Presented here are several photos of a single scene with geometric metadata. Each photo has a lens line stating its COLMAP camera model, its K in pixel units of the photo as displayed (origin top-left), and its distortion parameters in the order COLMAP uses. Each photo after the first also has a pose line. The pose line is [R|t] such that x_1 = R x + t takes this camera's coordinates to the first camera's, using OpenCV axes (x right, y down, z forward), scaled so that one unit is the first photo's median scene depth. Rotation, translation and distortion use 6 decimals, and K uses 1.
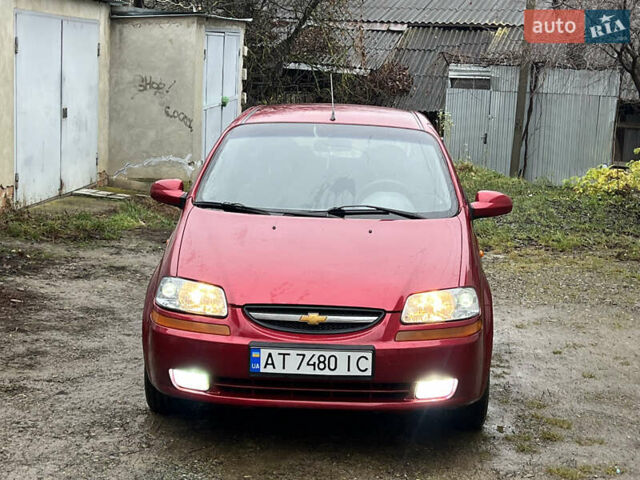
lens RADIAL K [[1033.5, 0, 293.1], [0, 1033.5, 217.3], [0, 0, 1]] dist [0.292510, -1.586144]
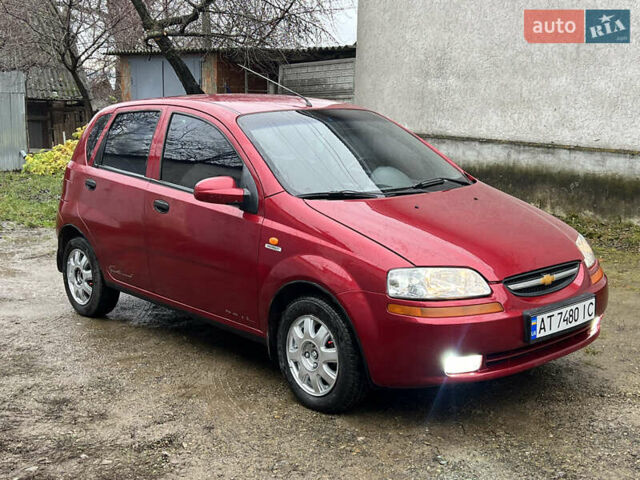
lens RADIAL K [[830.0, 0, 320.0], [0, 830.0, 240.0], [0, 0, 1]] dist [0.207594, -0.729869]
pose [[0.736018, -0.155442, 0.658874, -0.570698], [0.118529, 0.987837, 0.100644, -0.046627], [-0.666504, 0.004020, 0.745490, 0.397196]]
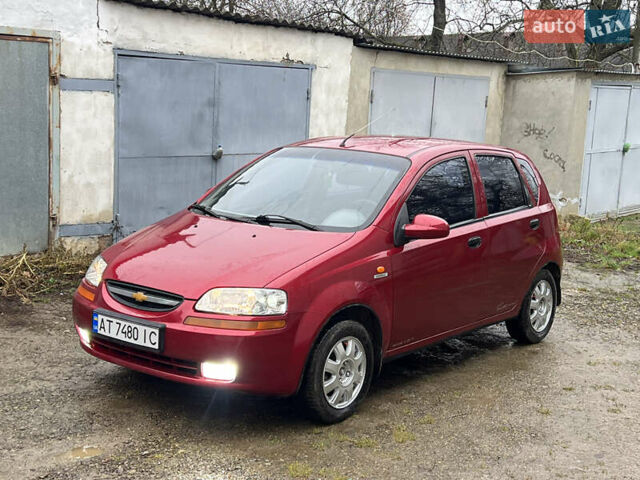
lens RADIAL K [[830.0, 0, 320.0], [0, 830.0, 240.0], [0, 0, 1]] dist [0.207594, -0.729869]
pose [[0.816411, 0.089127, -0.570551, 0.588332], [-0.093298, 0.995395, 0.021992, -0.008075], [0.569884, 0.035277, 0.820967, 0.243042]]
